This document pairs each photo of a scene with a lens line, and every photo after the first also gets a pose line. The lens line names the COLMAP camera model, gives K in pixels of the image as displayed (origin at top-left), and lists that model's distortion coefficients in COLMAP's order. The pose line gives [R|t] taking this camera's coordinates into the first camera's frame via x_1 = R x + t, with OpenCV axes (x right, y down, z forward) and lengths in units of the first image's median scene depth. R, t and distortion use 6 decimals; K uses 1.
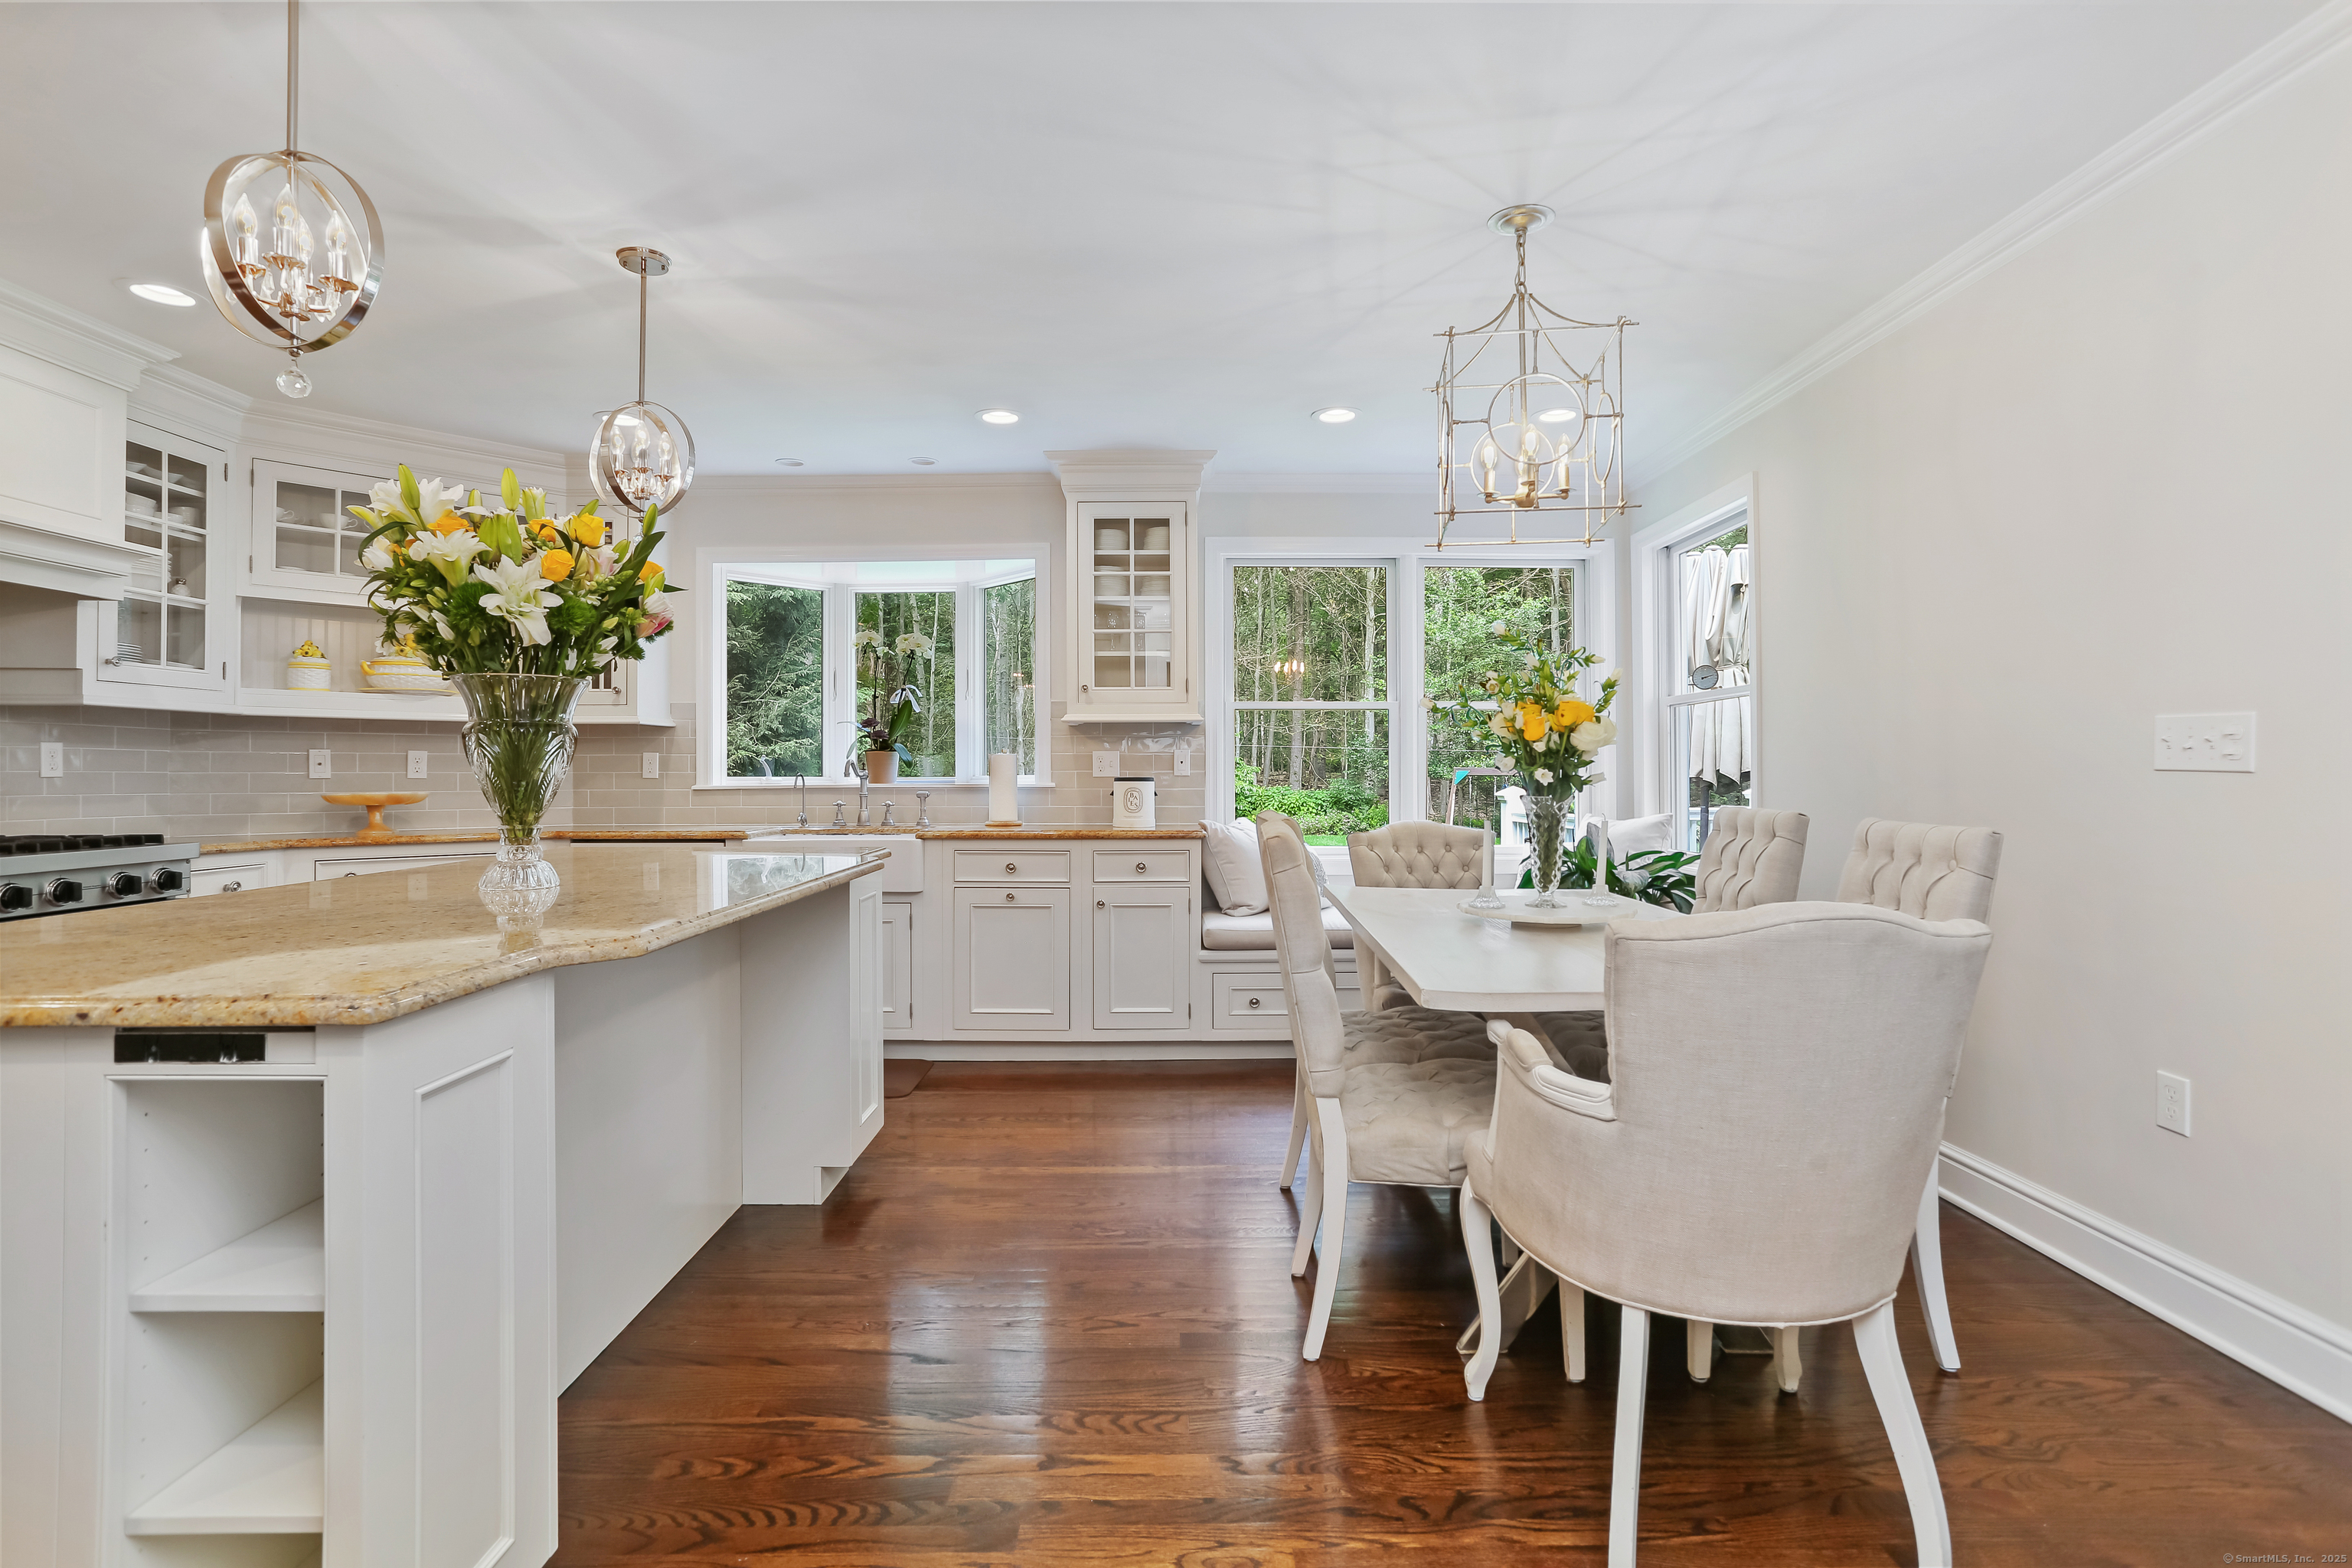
lens RADIAL K [[1136.0, 0, 1168.8], [0, 1136.0, 762.5], [0, 0, 1]] dist [-0.052632, 0.036377]
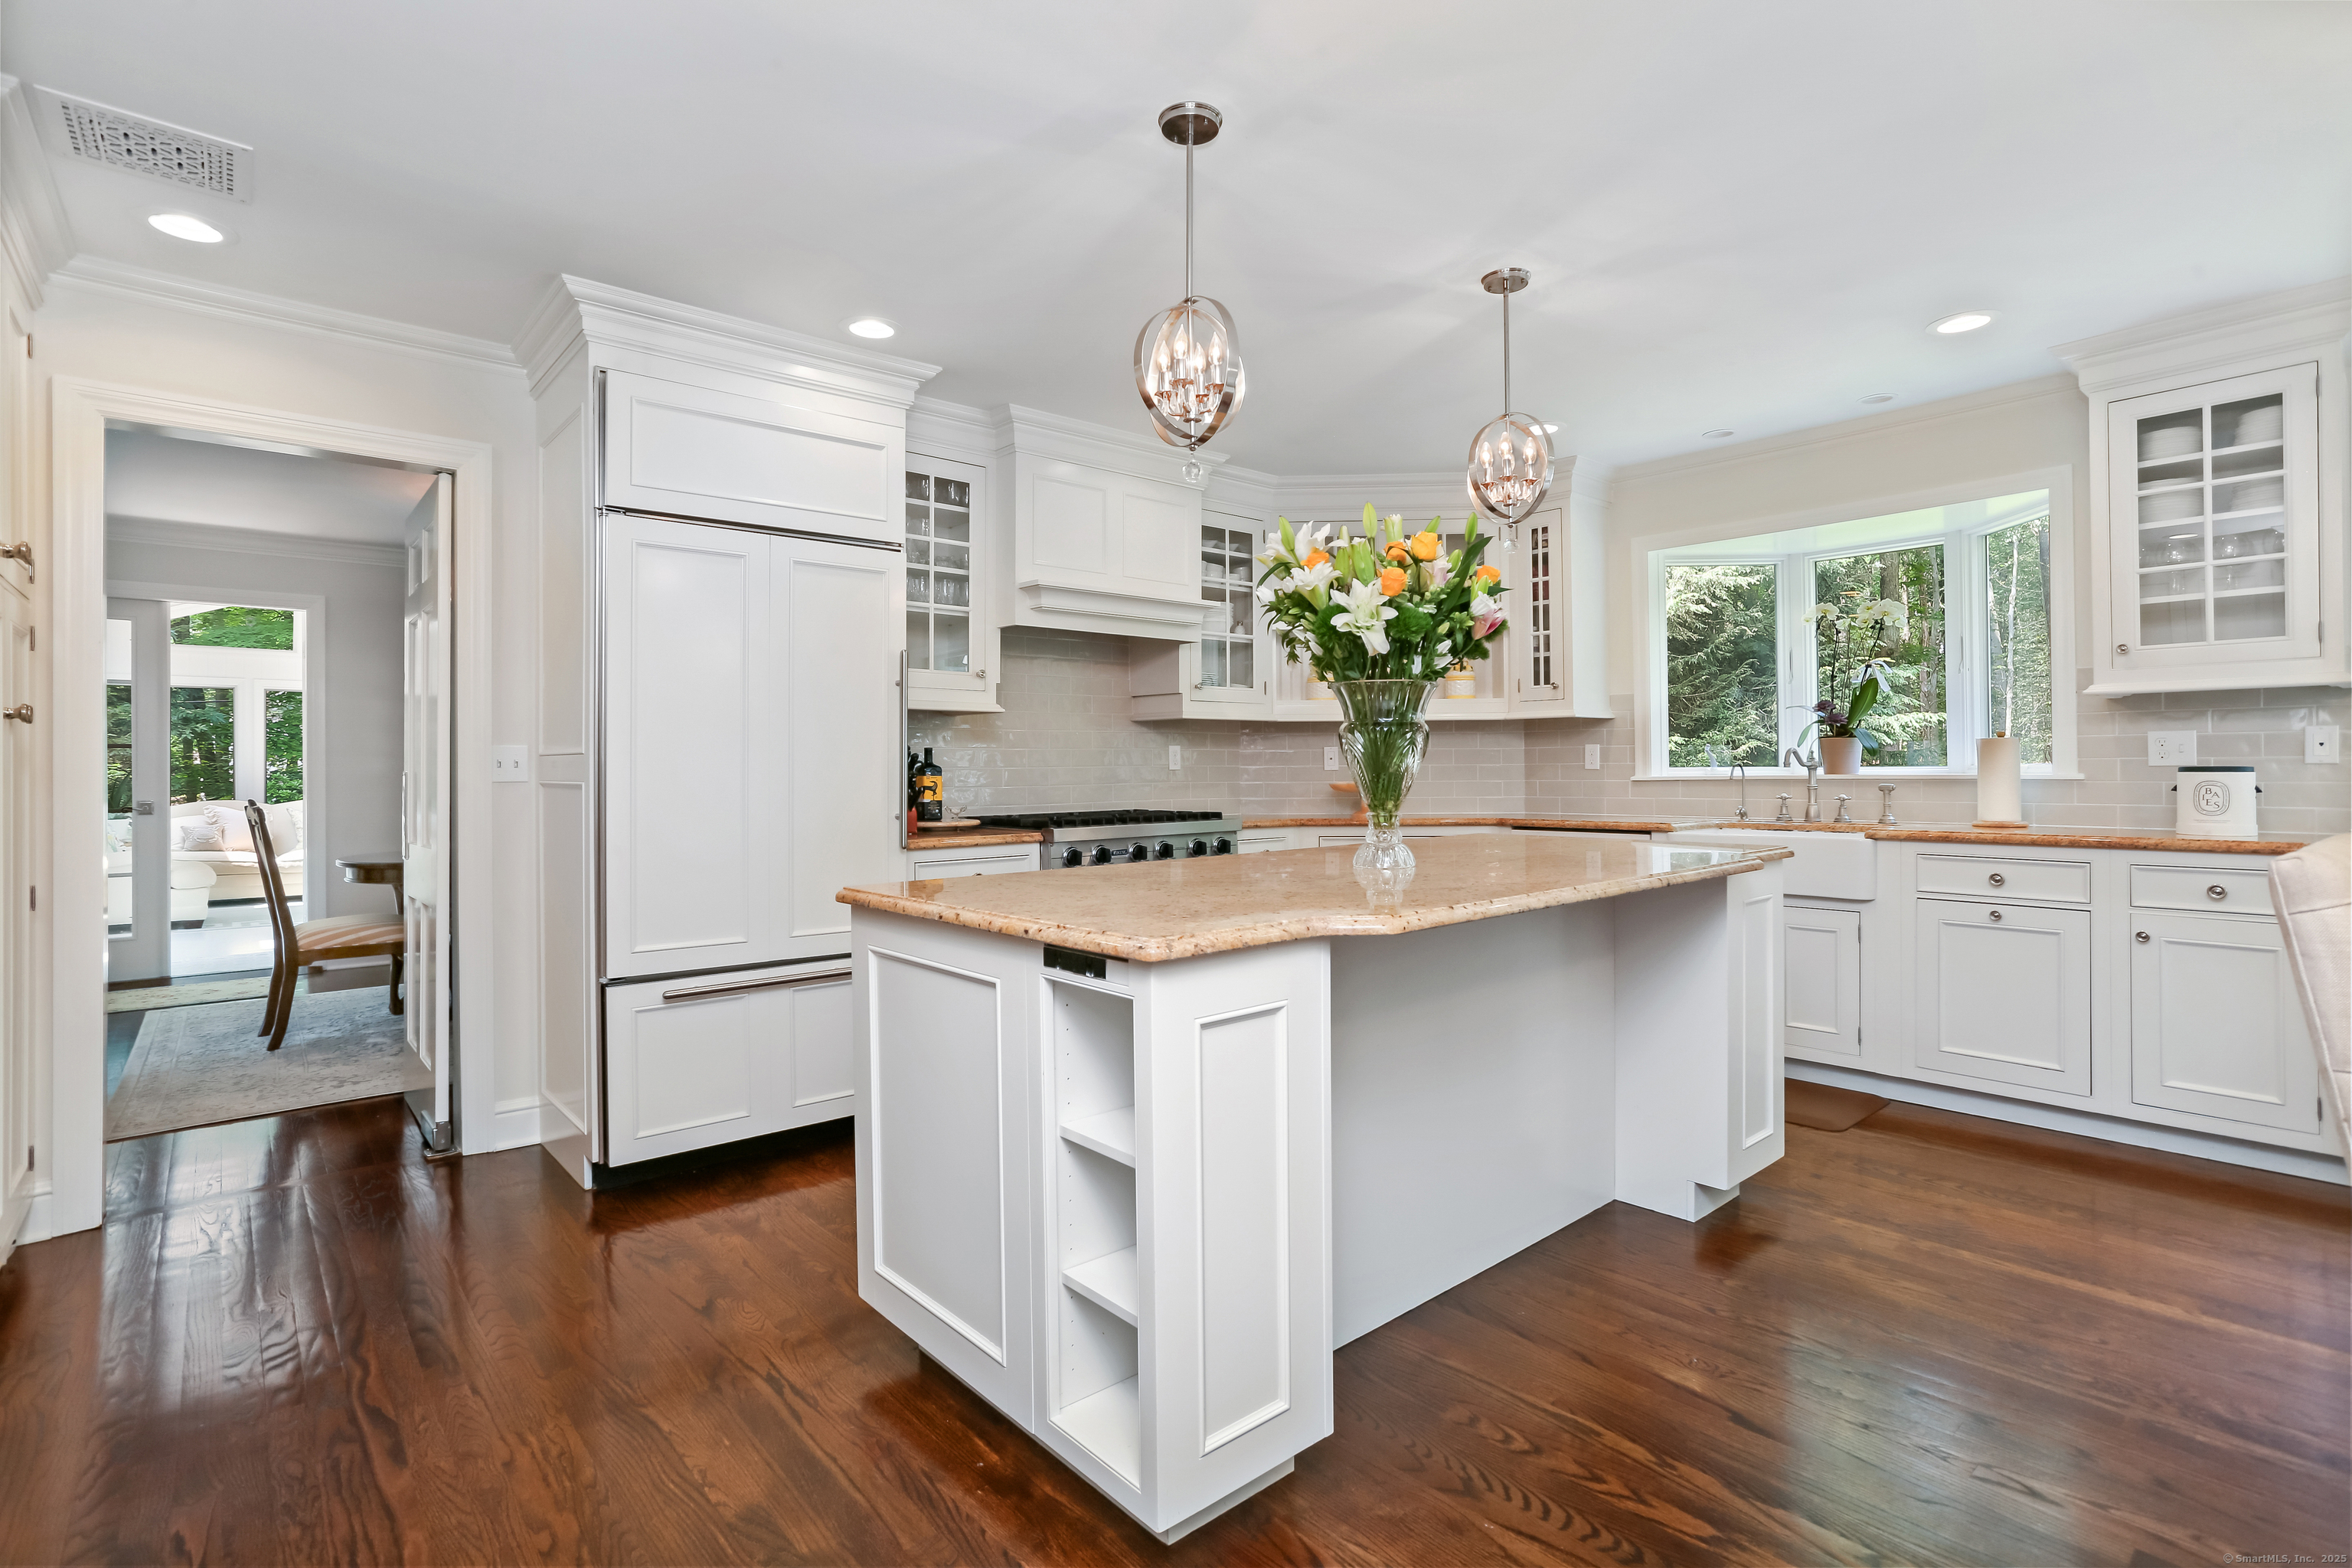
lens RADIAL K [[1136.0, 0, 1168.8], [0, 1136.0, 762.5], [0, 0, 1]] dist [-0.052632, 0.036377]
pose [[0.652560, -0.006102, -0.757712, 0.102001], [0.013281, 0.999906, 0.003386, -0.000975], [0.757620, -0.012272, 0.652580, 0.051157]]
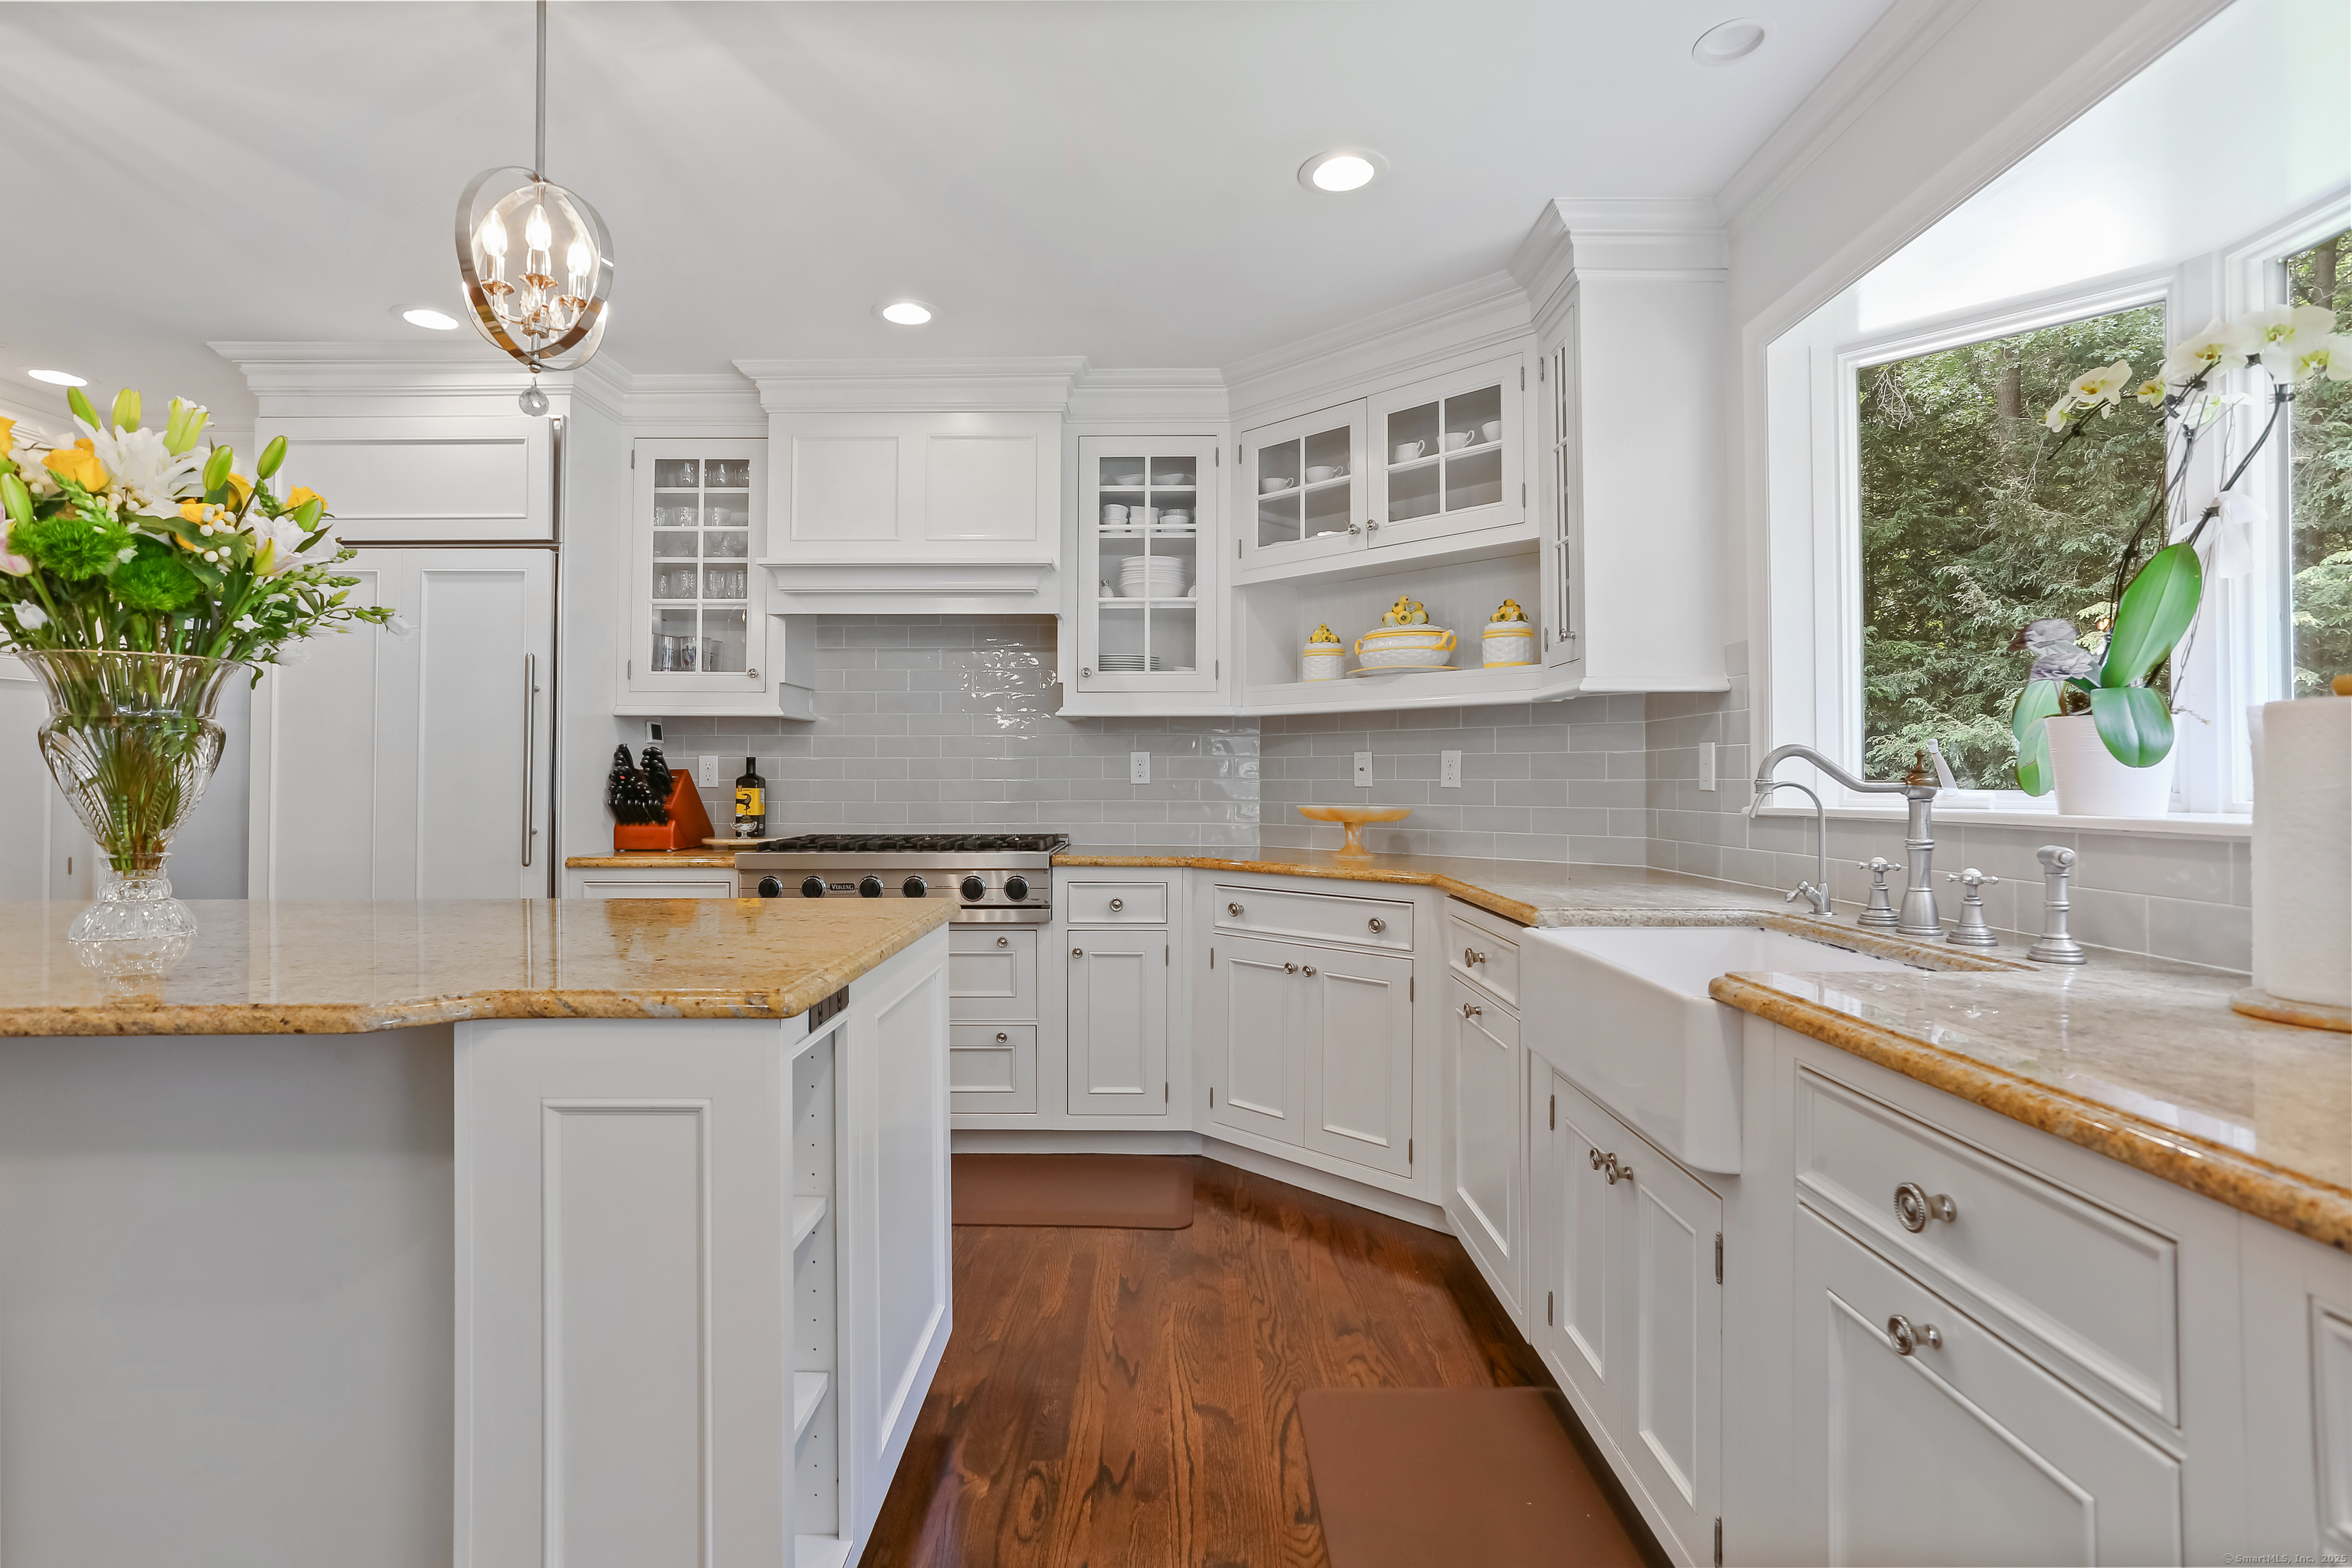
lens RADIAL K [[1136.0, 0, 1168.8], [0, 1136.0, 762.5], [0, 0, 1]] dist [-0.052632, 0.036377]
pose [[-0.009260, -0.012014, -0.999885, 0.111508], [0.008808, 0.999888, -0.012096, 0.006545], [0.999918, -0.008919, -0.009153, 1.122802]]
